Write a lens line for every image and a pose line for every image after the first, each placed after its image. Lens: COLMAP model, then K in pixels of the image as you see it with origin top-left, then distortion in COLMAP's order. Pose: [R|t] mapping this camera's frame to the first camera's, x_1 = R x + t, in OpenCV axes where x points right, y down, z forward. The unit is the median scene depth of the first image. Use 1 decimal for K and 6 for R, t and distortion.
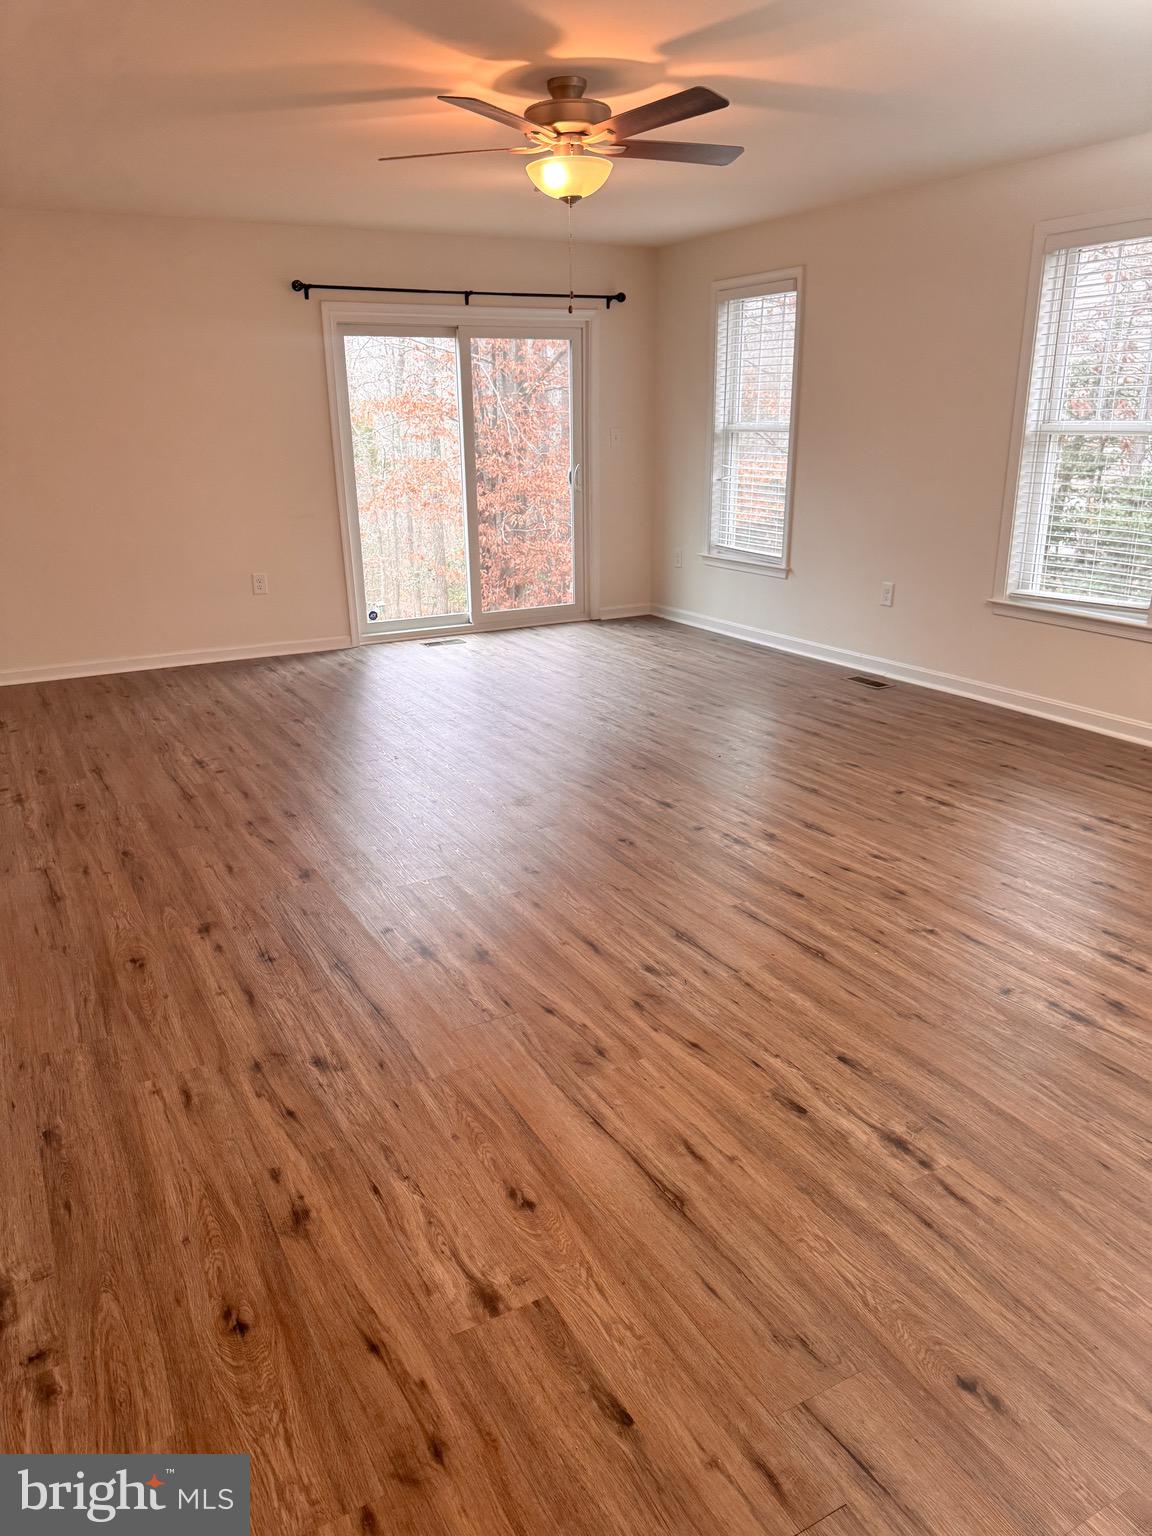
lens RADIAL K [[1135.1, 0, 574.3], [0, 1135.1, 786.6], [0, 0, 1]] dist [0.087820, -0.209769]
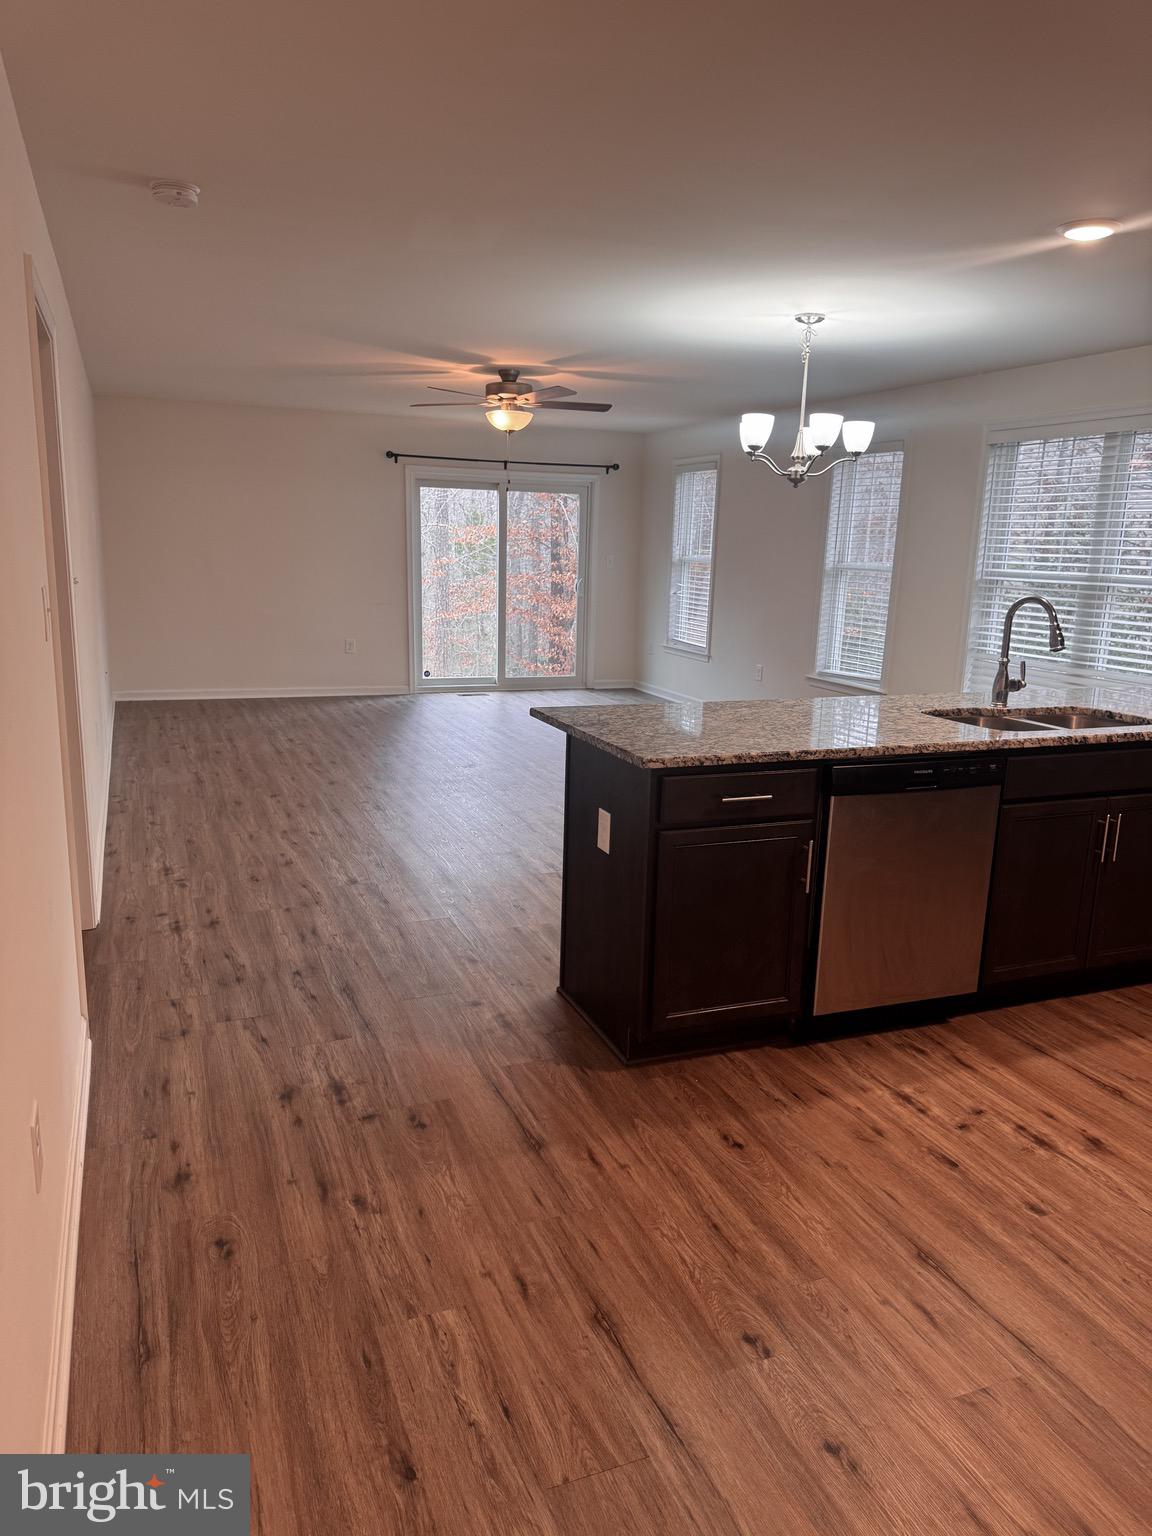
lens RADIAL K [[1087.5, 0, 556.9], [0, 1087.5, 763.7], [0, 0, 1]] dist [0.076093, -0.097363]
pose [[0.991335, 0.067215, -0.112855, 0.209459], [-0.079455, 0.991001, -0.107720, 0.137377], [0.104599, 0.115753, 0.987755, -0.458023]]
